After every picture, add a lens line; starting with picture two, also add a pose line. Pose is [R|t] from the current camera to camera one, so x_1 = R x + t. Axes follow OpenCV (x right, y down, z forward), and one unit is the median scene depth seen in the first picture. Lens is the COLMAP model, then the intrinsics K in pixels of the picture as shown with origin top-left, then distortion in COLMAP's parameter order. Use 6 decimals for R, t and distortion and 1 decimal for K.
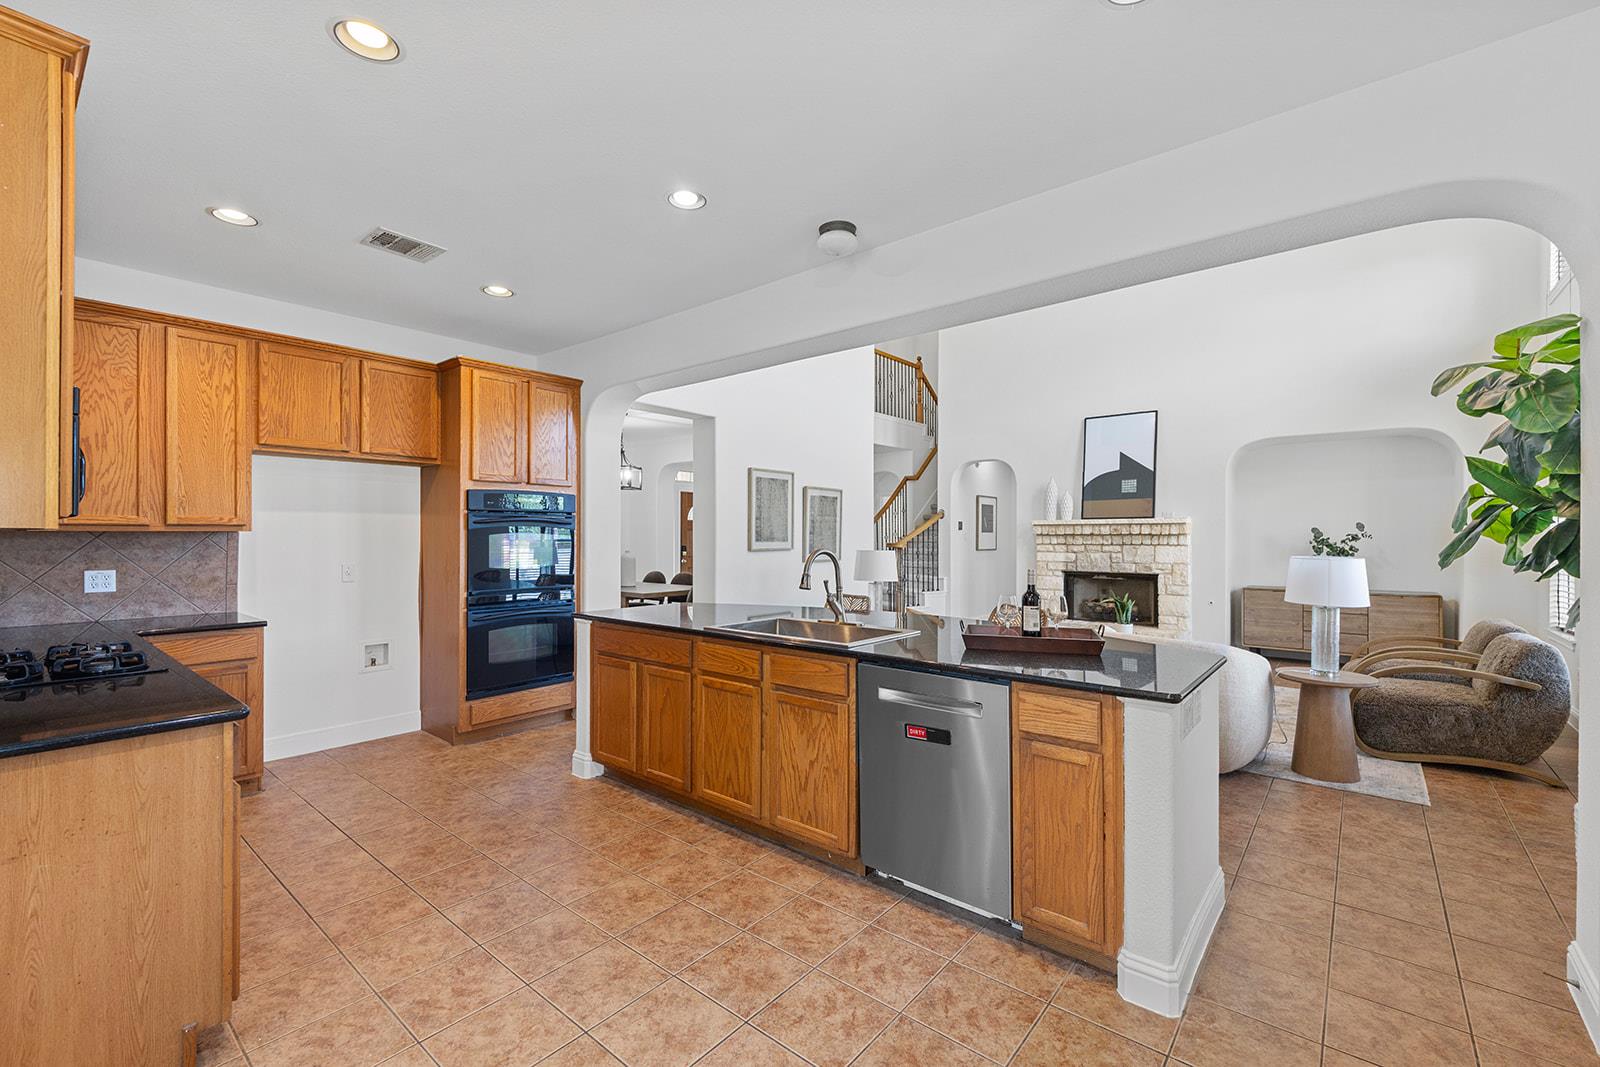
lens RADIAL K [[676.2, 0, 805.6], [0, 676.2, 537.0], [0, 0, 1]] dist [0.002714, 0.000340]
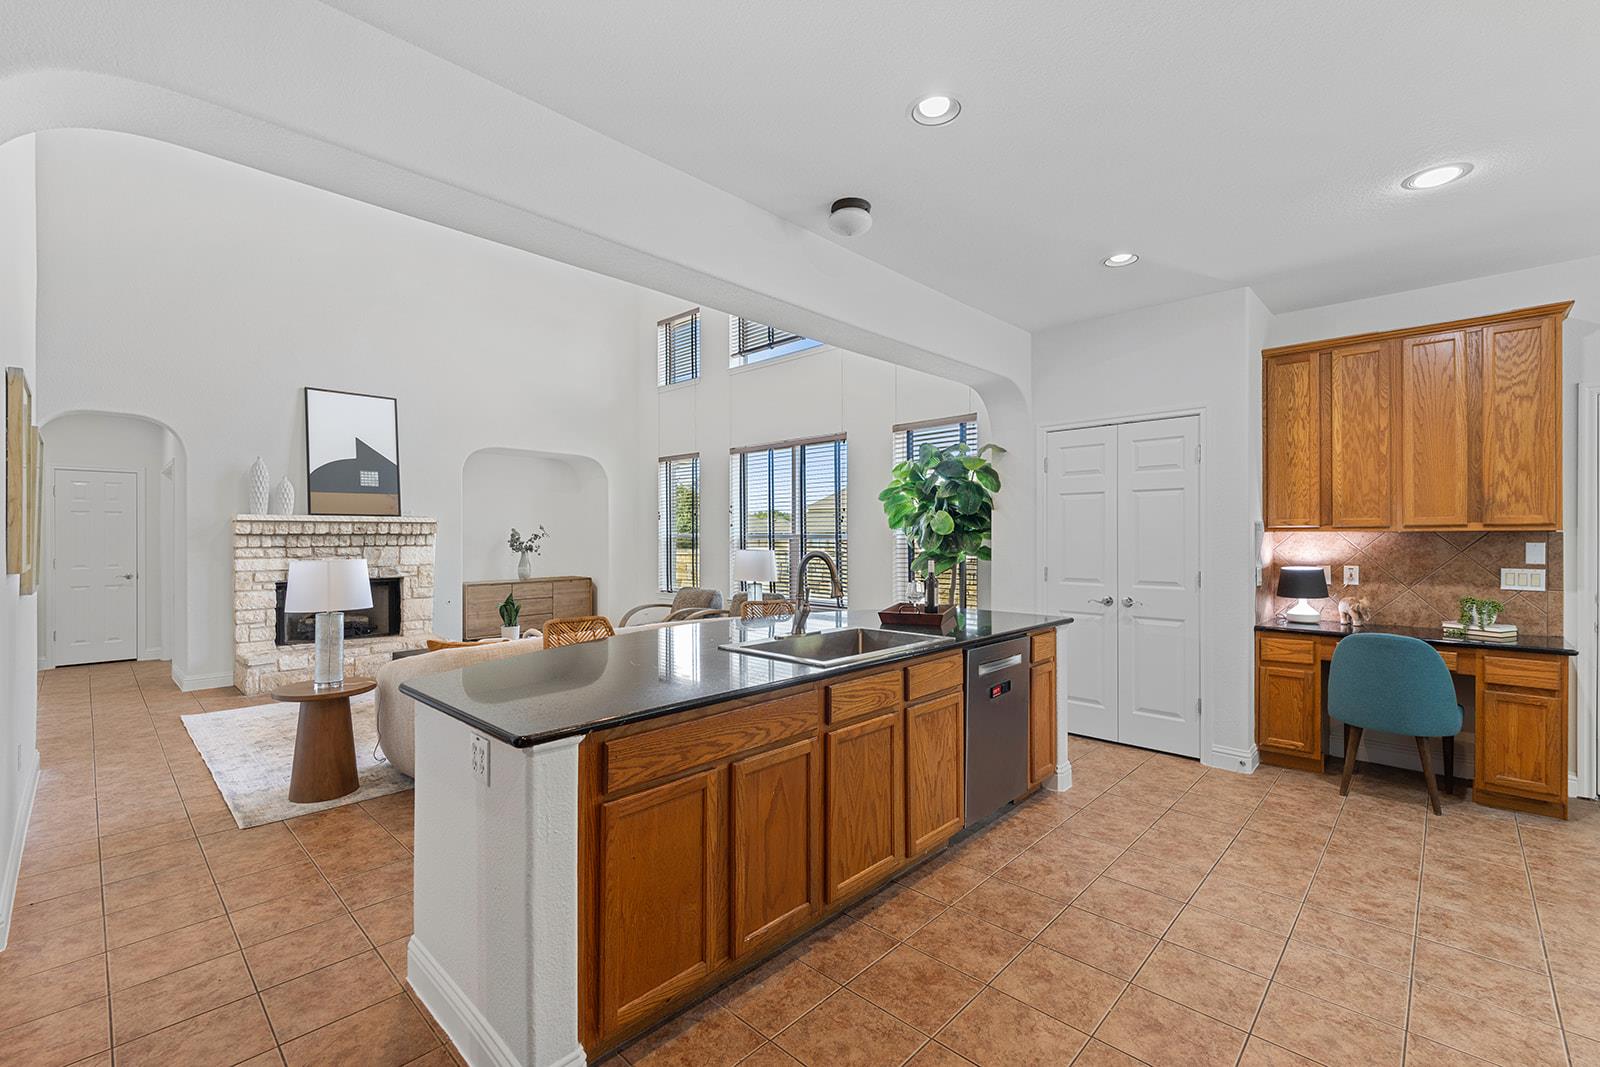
lens RADIAL K [[677.5, 0, 785.1], [0, 677.5, 535.0], [0, 0, 1]] dist [-0.002191, 0.000246]
pose [[0.086877, -0.001264, 0.996218, -0.355600], [0.002870, 0.999995, 0.001018, -0.002255], [-0.996215, 0.002771, 0.086880, 0.401256]]
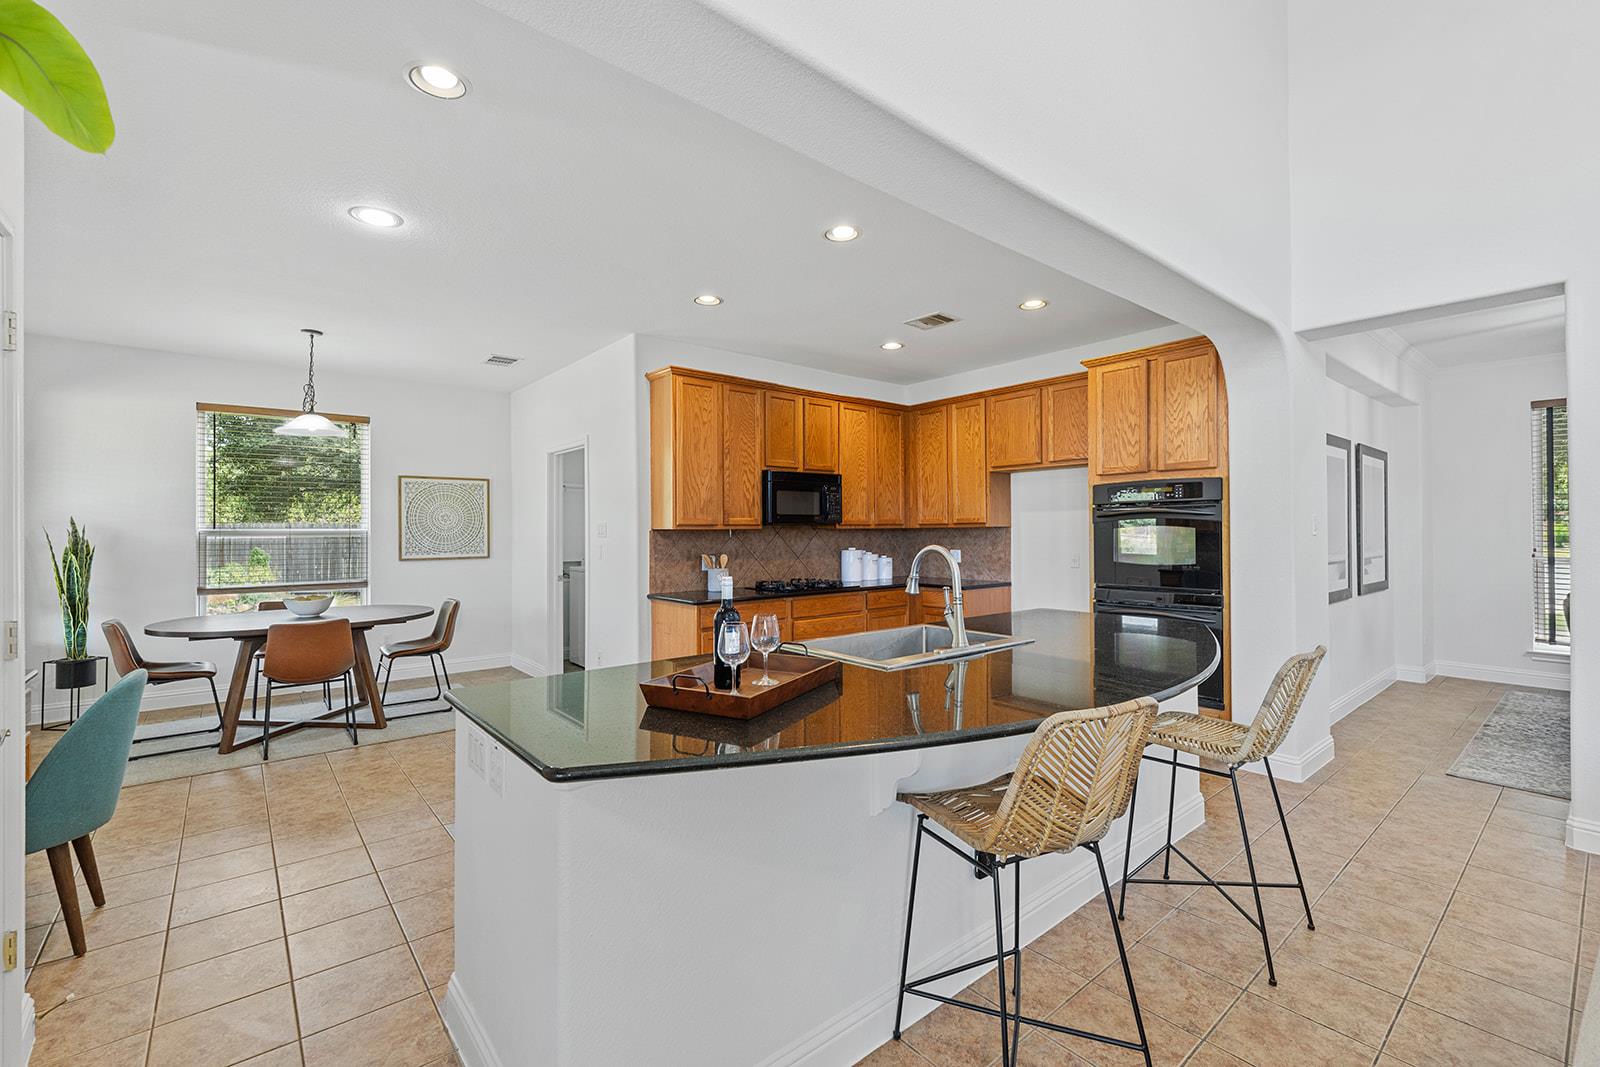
lens RADIAL K [[685.5, 0, 784.2], [0, 685.5, 529.6], [0, 0, 1]] dist [0.007762, -0.000493]
pose [[-0.200087, -0.001353, -0.979777, 0.350875], [0.005353, 0.999983, -0.002474, -0.000620], [0.979764, -0.005740, -0.200076, 0.412305]]
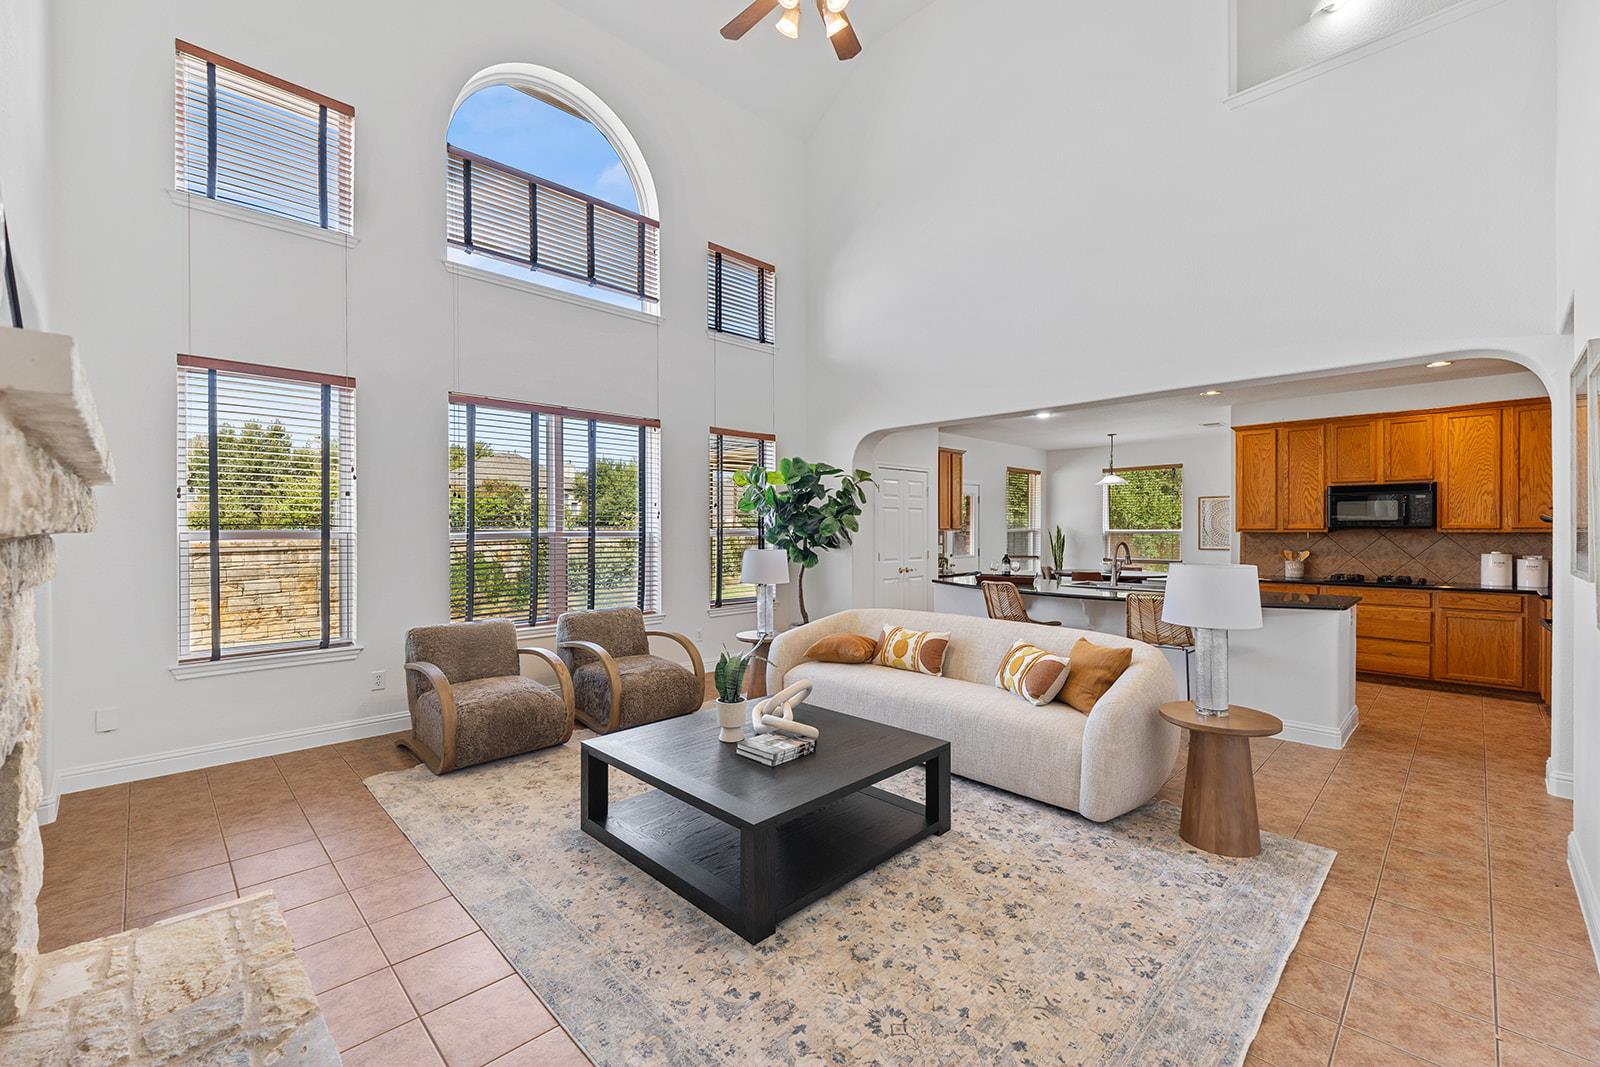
lens RADIAL K [[677.5, 0, 785.1], [0, 677.5, 535.0], [0, 0, 1]] dist [-0.002191, 0.000246]
pose [[-0.993478, -0.002465, 0.113995, 0.280750], [-0.001757, 0.999979, 0.006306, -0.003597], [-0.114008, 0.006064, -0.993461, 1.167627]]
